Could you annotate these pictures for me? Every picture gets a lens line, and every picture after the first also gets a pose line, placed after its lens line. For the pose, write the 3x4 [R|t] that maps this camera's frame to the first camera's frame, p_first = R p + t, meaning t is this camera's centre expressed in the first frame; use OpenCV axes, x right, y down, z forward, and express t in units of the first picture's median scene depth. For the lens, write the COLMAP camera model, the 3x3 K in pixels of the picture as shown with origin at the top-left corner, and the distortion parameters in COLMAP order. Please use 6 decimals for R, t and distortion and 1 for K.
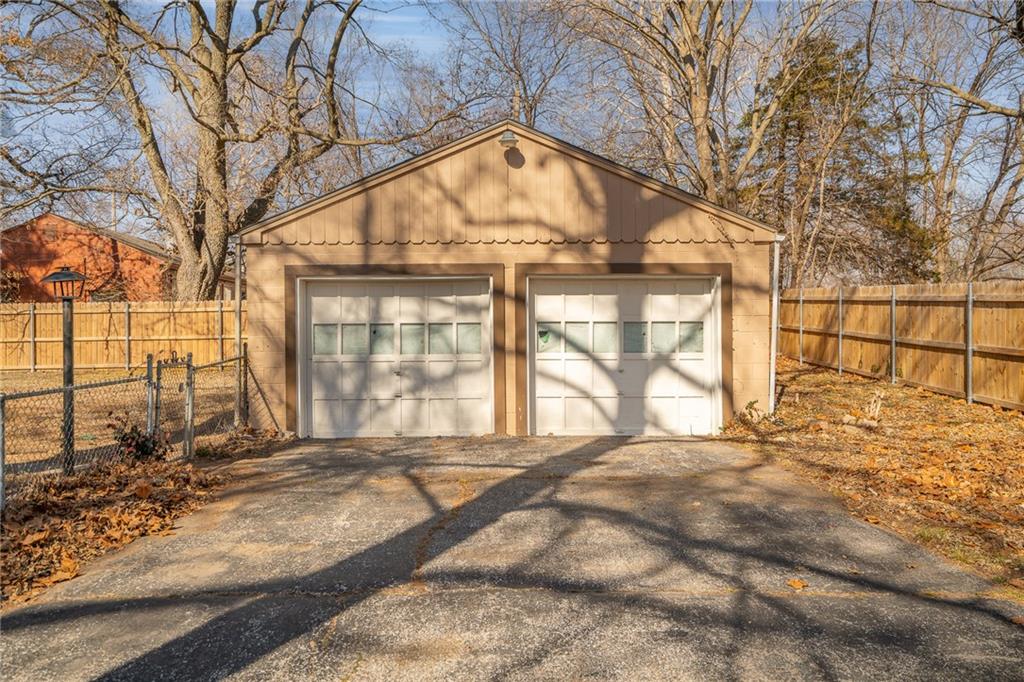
lens RADIAL K [[808.0, 0, 512.5], [0, 808.0, 335.7], [0, 0, 1]] dist [0.036700, 0.009610]
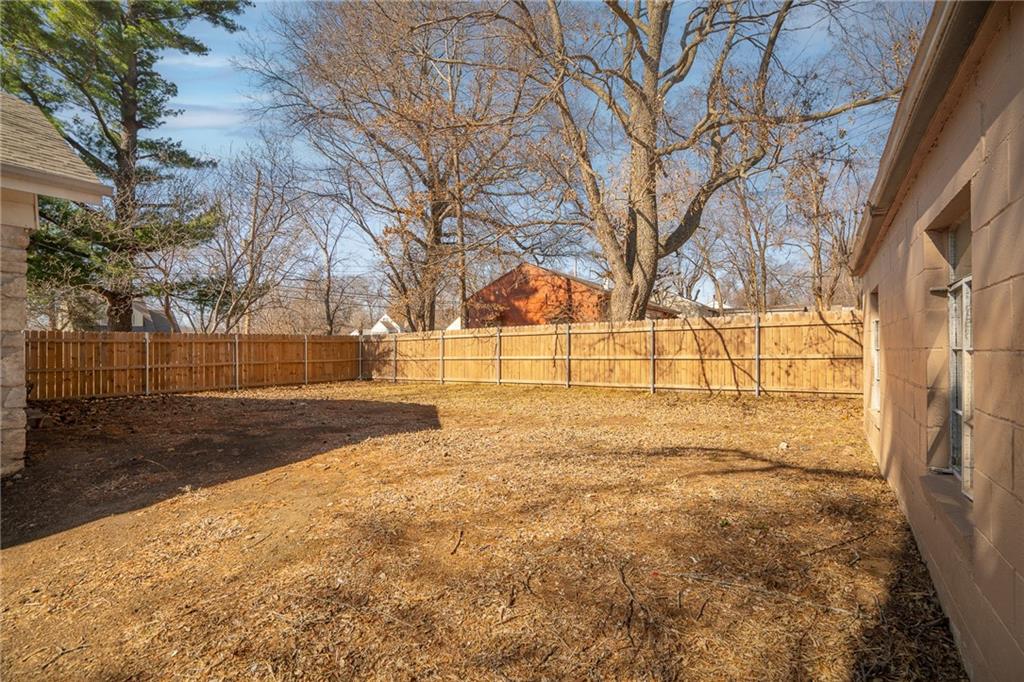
lens RADIAL K [[474.6, 0, 512.6], [0, 474.6, 341.2], [0, 0, 1]] dist [-0.002425, 0.000218]
pose [[0.819366, -0.007127, -0.573227, -0.323334], [0.001684, 0.999948, -0.010026, -0.022458], [0.573269, 0.007250, 0.819335, 0.830696]]
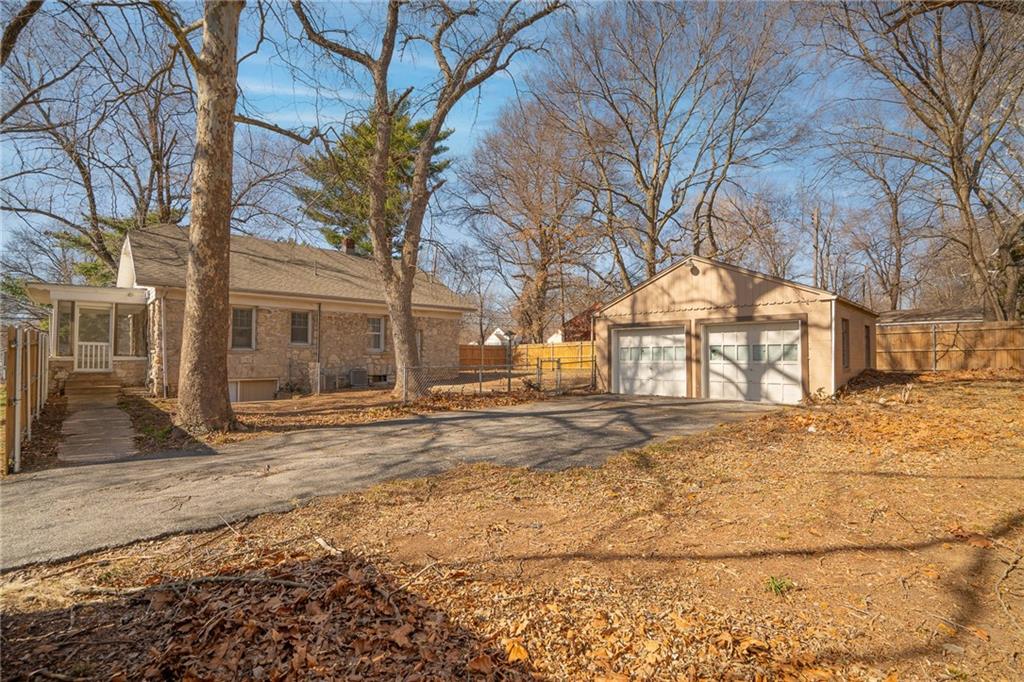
lens RADIAL K [[474.6, 0, 512.3], [0, 474.6, 344.6], [0, 0, 1]] dist [-0.002425, 0.000218]
pose [[0.681694, -0.013526, -0.731512, 0.596163], [-0.007507, 0.999647, -0.025480, 0.015217], [0.731598, 0.022861, 0.681352, -0.229150]]
